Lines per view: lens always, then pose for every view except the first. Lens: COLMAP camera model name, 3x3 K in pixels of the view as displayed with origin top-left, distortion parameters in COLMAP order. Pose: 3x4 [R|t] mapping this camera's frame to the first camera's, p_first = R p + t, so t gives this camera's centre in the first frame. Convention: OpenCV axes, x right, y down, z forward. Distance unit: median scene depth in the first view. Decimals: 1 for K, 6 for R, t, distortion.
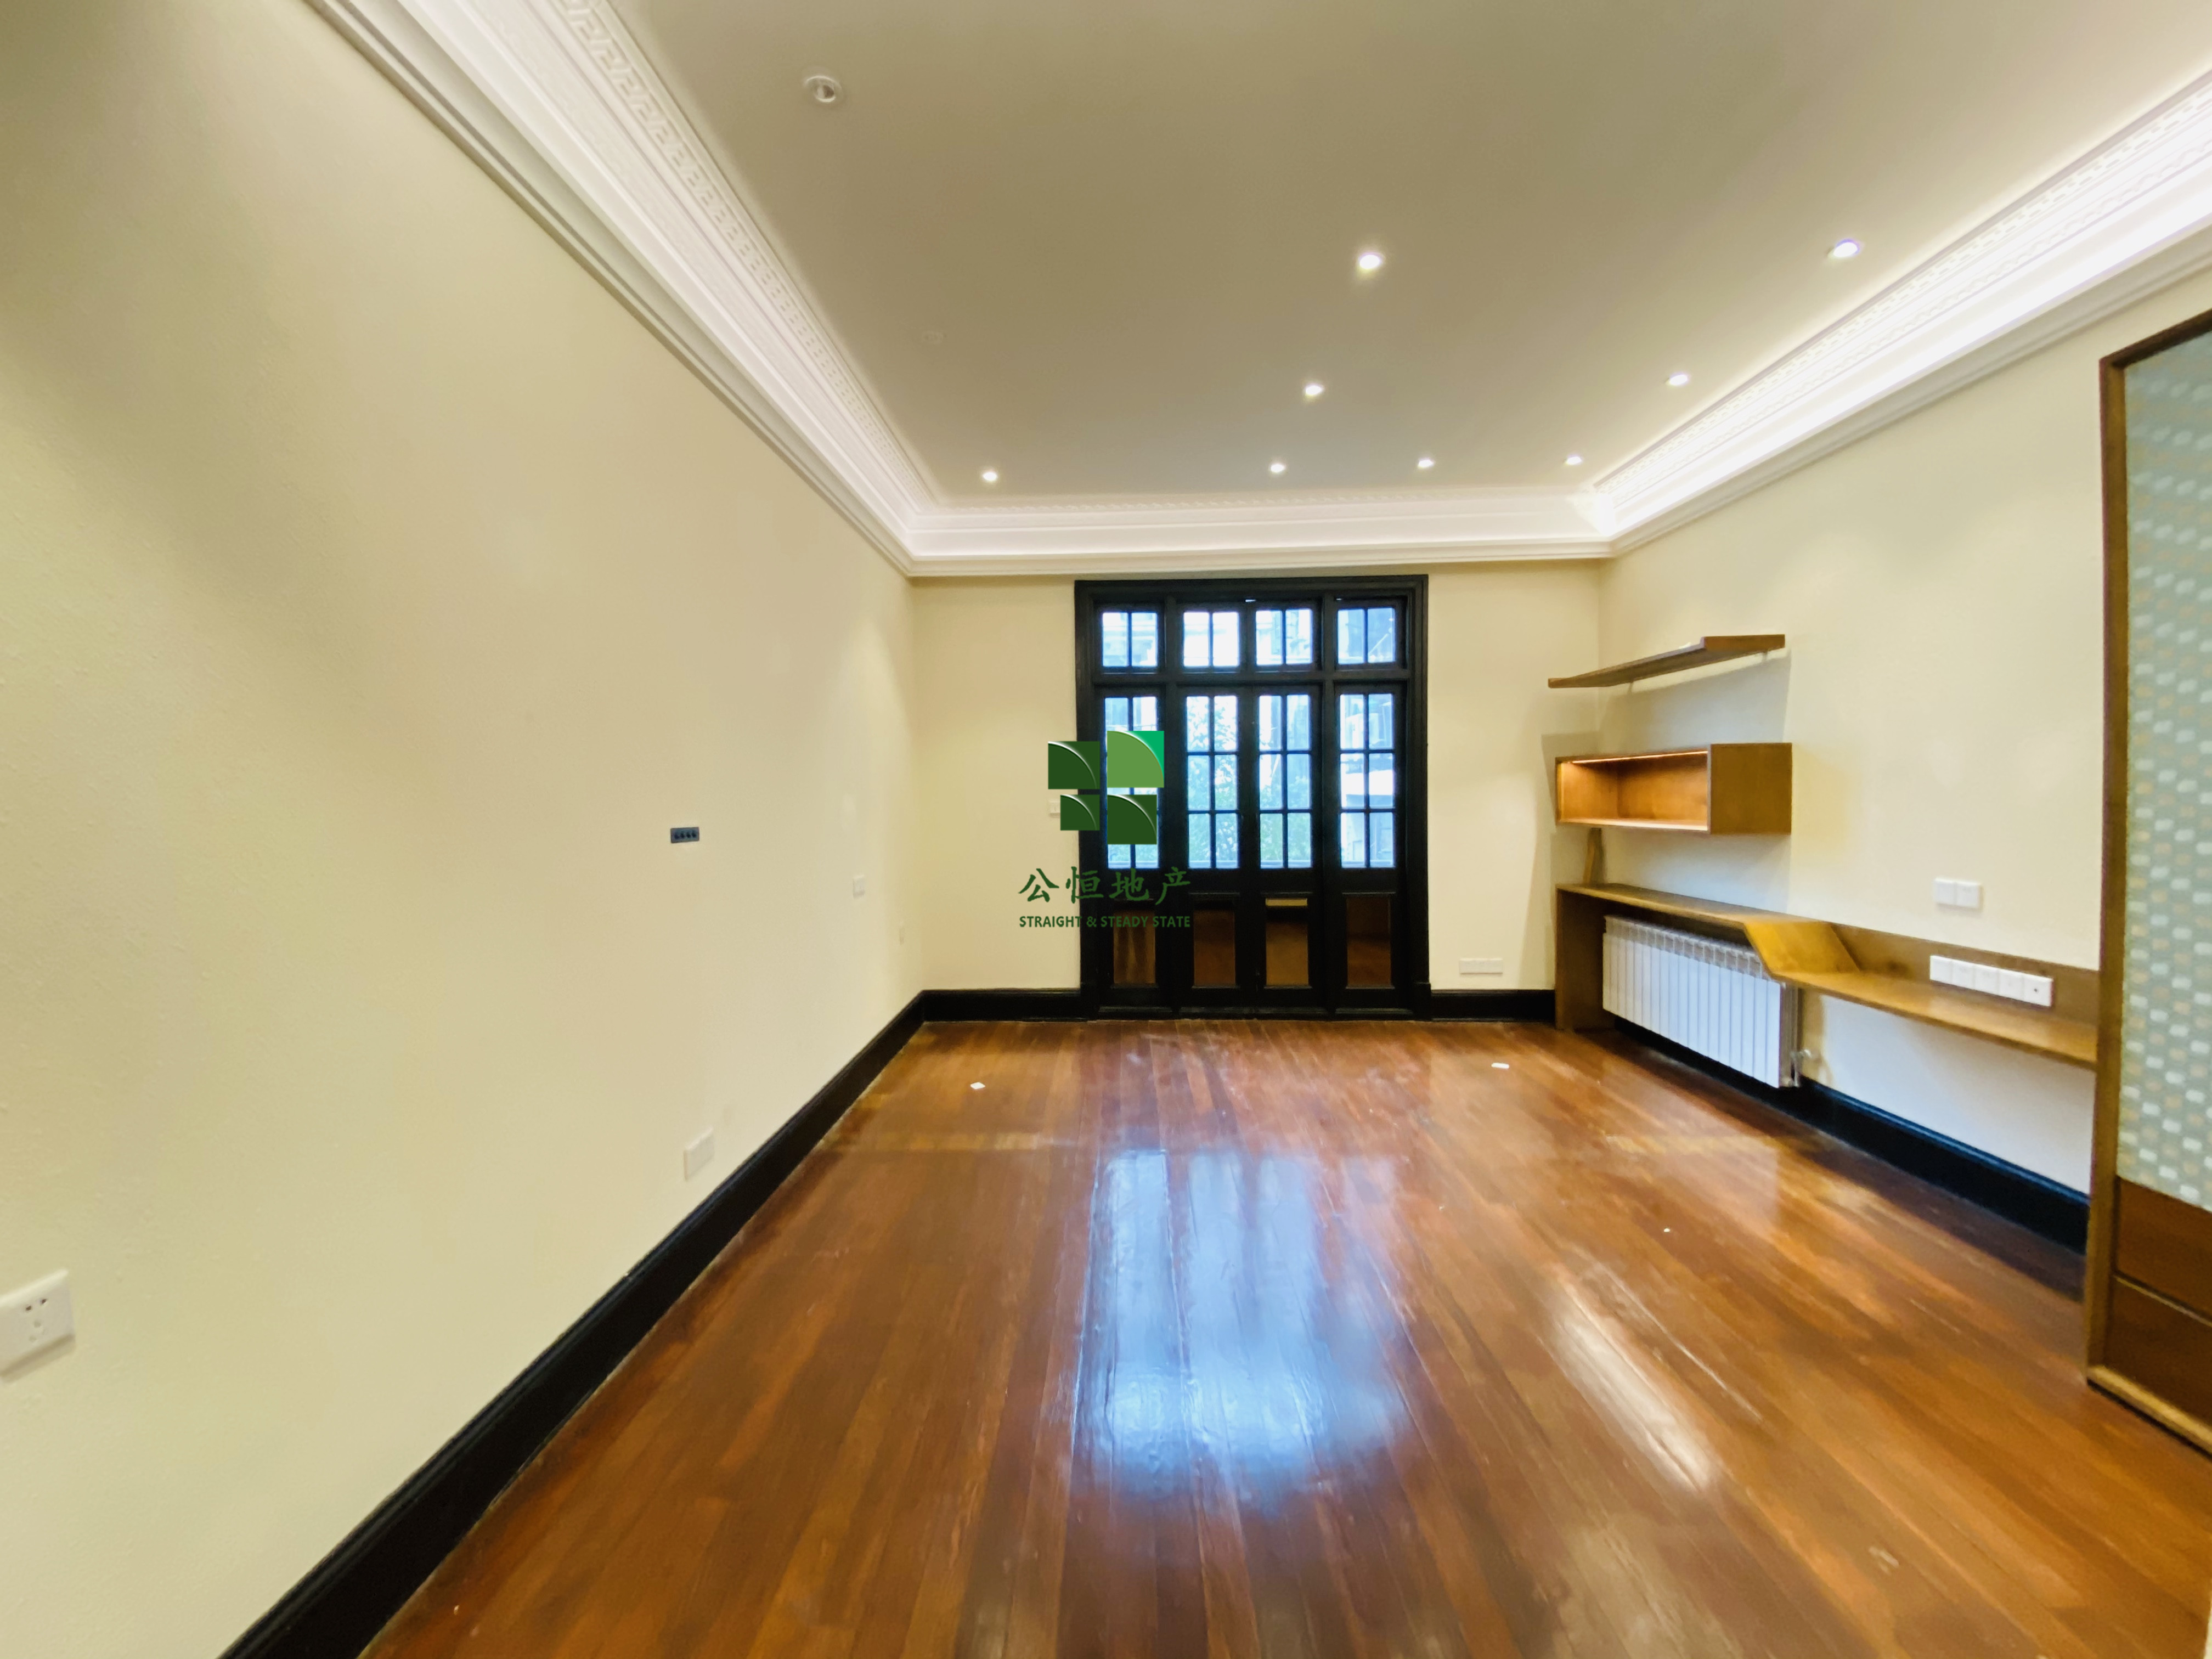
lens RADIAL K [[900.4, 0, 1106.0], [0, 900.4, 829.5], [0, 0, 1]] dist [0.001487, -0.012108]
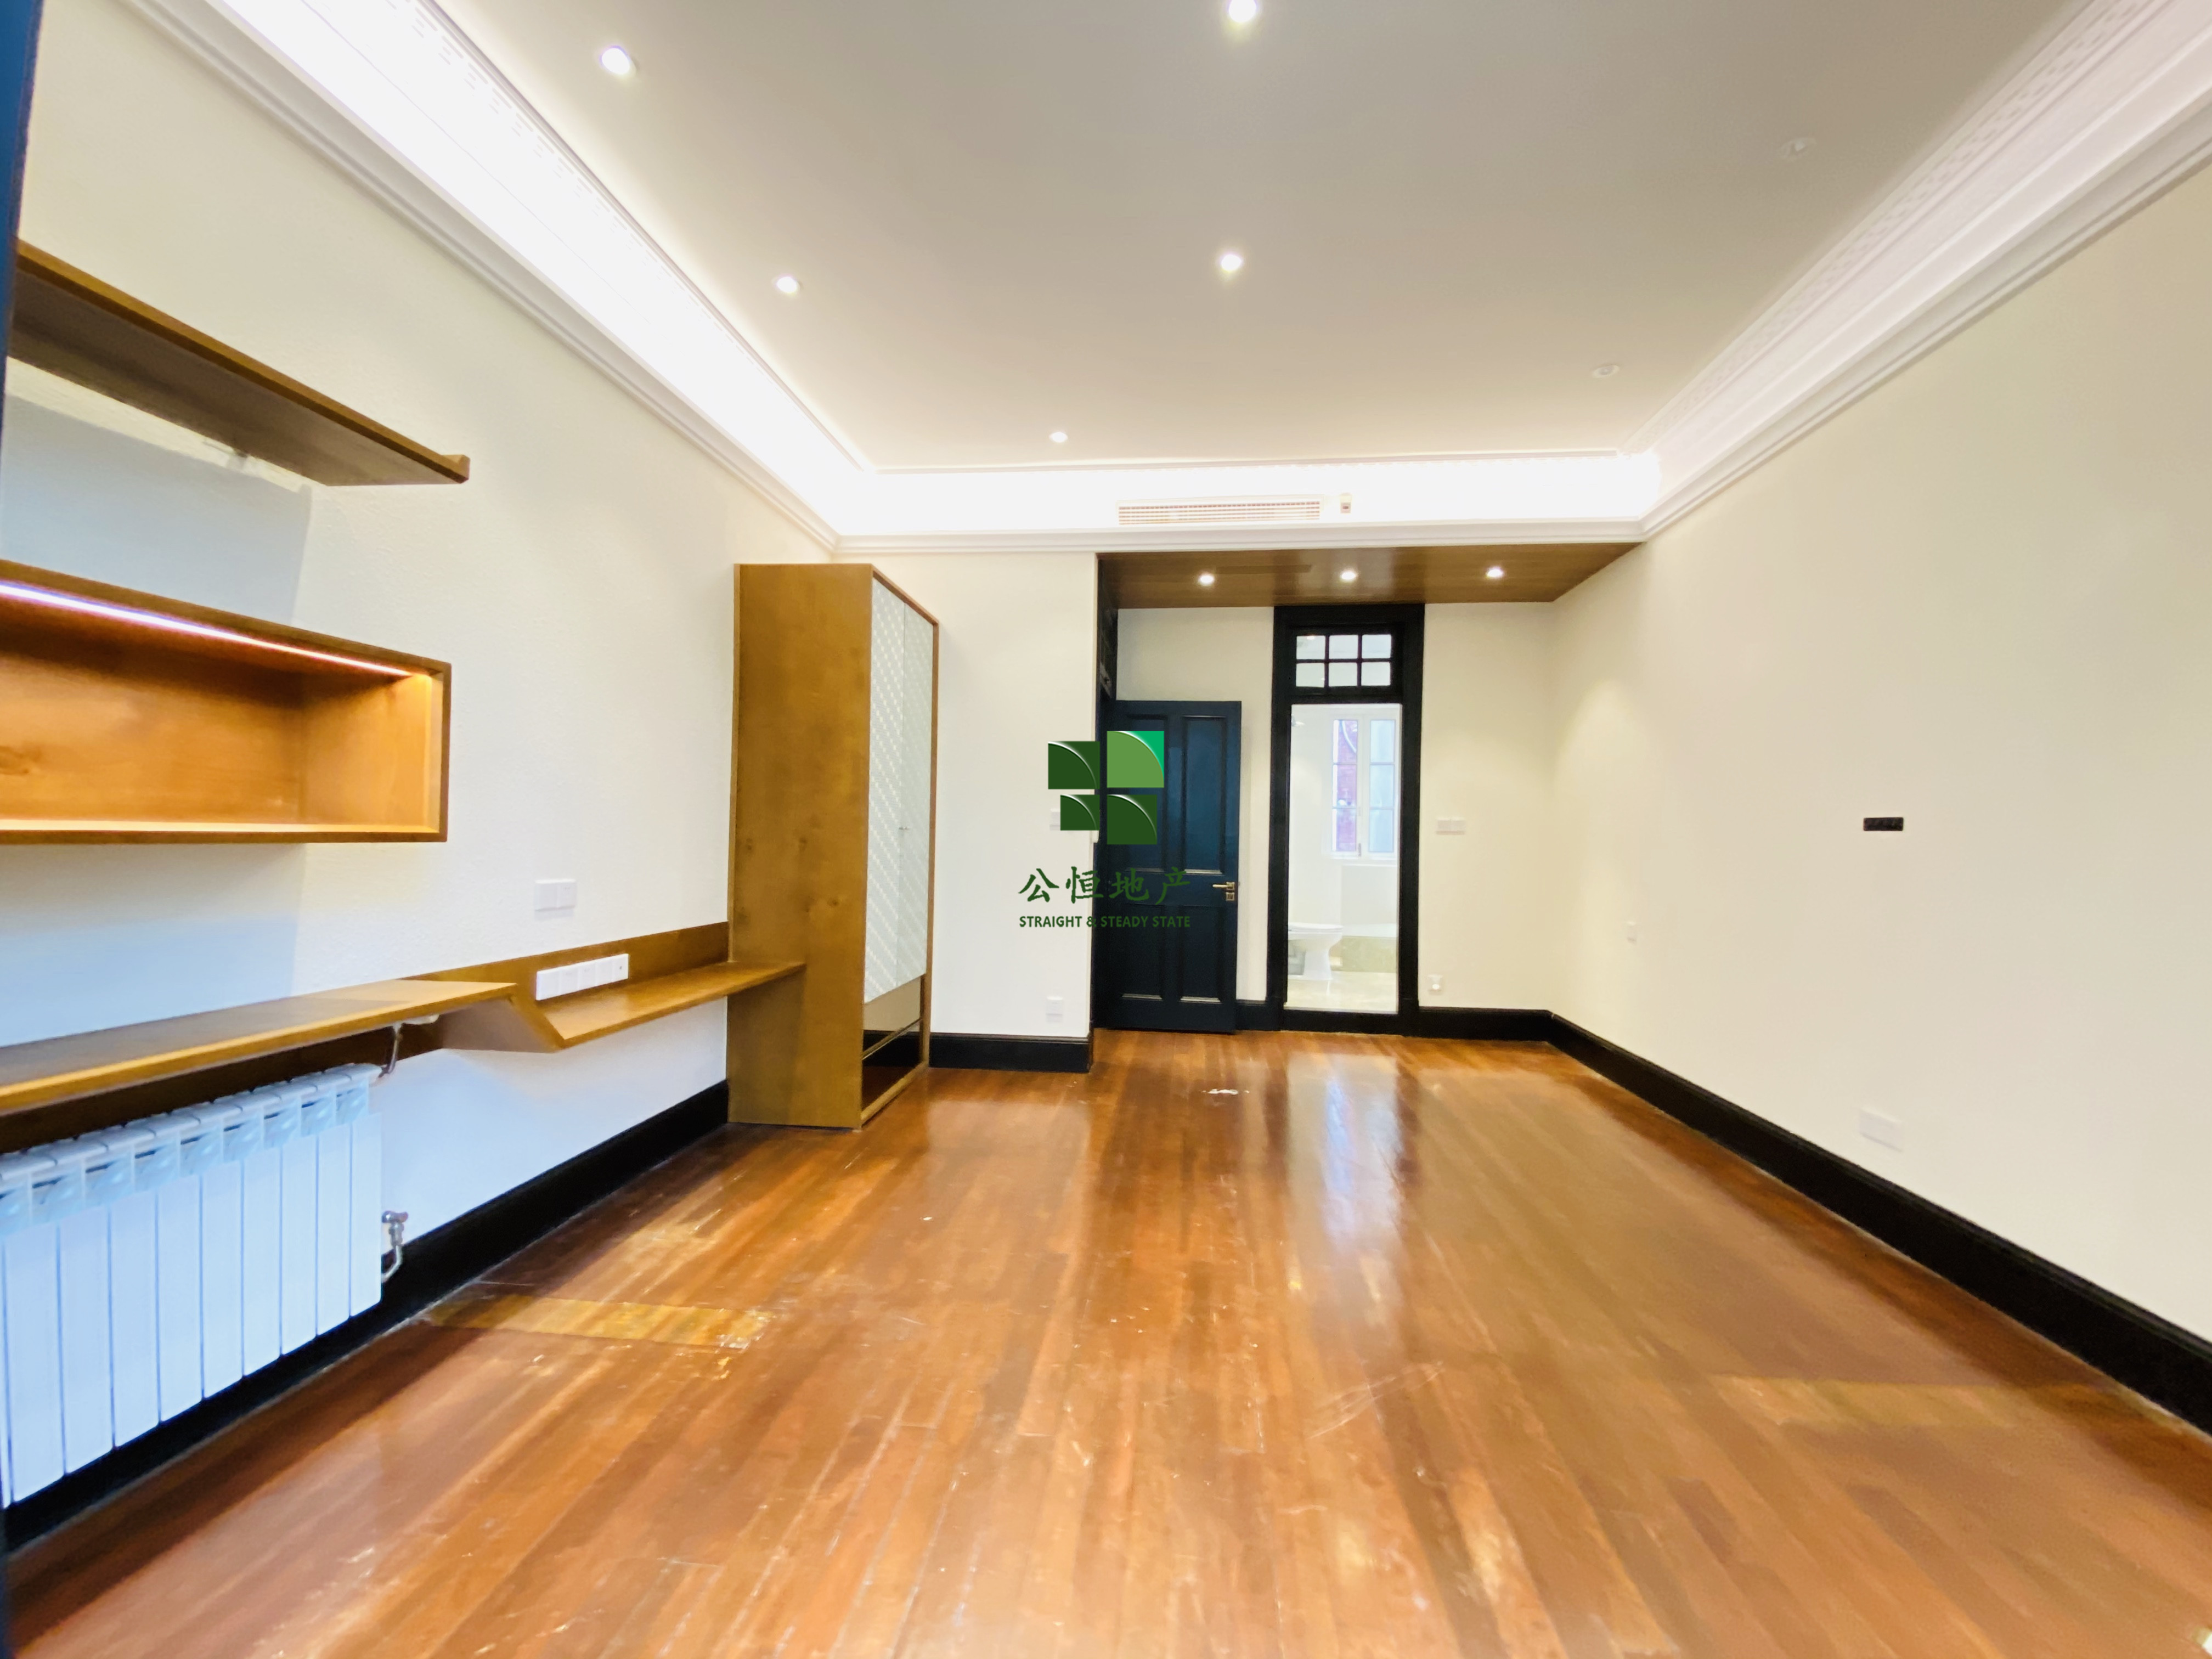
lens RADIAL K [[900.4, 0, 1106.0], [0, 900.4, 829.5], [0, 0, 1]] dist [0.001487, -0.012108]
pose [[-0.997416, 0.002067, 0.071812, 0.354631], [0.003641, 0.999756, 0.021797, -0.013352], [-0.071749, 0.022002, -0.997180, 2.013629]]
